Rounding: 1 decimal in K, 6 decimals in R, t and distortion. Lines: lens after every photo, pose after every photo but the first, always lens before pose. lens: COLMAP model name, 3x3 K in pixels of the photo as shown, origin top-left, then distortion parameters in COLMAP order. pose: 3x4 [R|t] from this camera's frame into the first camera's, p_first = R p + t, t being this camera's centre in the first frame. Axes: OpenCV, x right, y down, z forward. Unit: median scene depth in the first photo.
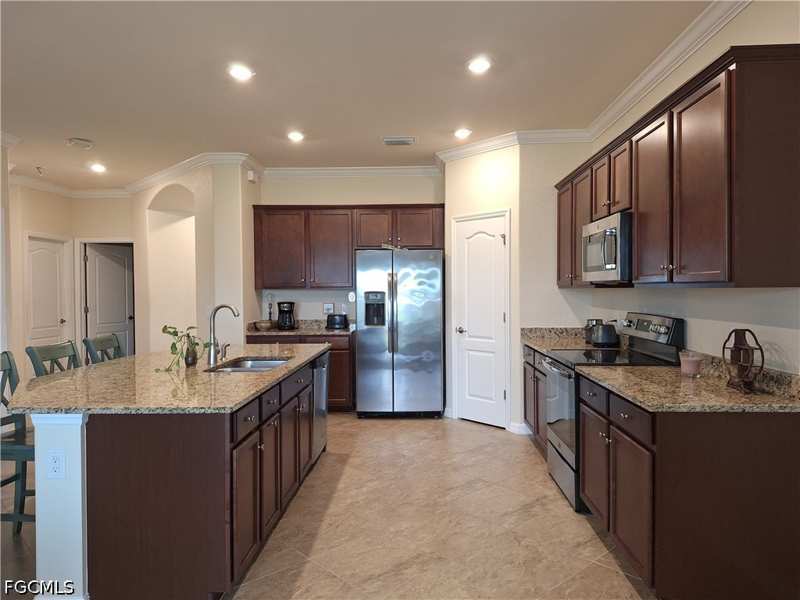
lens RADIAL K [[547.2, 0, 405.1], [0, 547.2, 300.7], [0, 0, 1]] dist [0.148488, -0.198523]
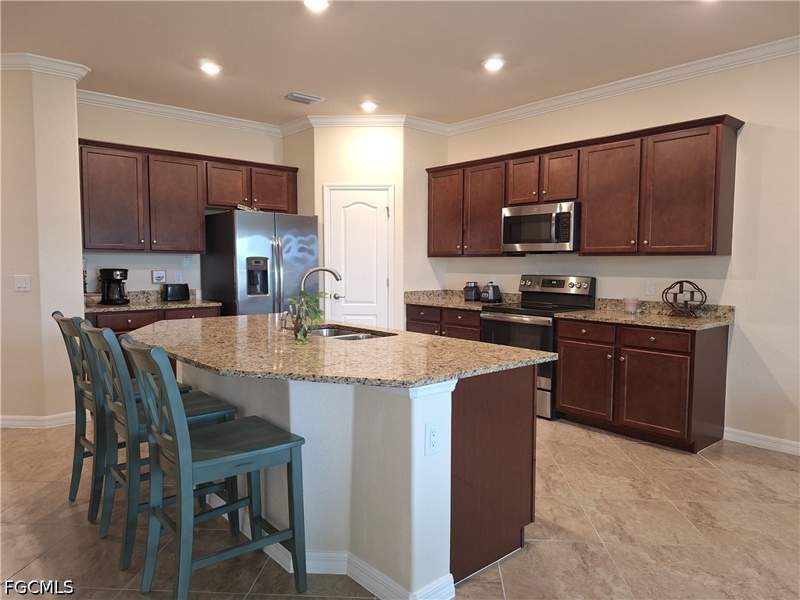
lens RADIAL K [[547.2, 0, 405.1], [0, 547.2, 300.7], [0, 0, 1]] dist [0.148488, -0.198523]
pose [[0.728114, -0.037876, 0.684408, -0.538985], [0.003611, 0.998670, 0.051426, 0.009711], [-0.685446, -0.034973, 0.727283, 0.166012]]
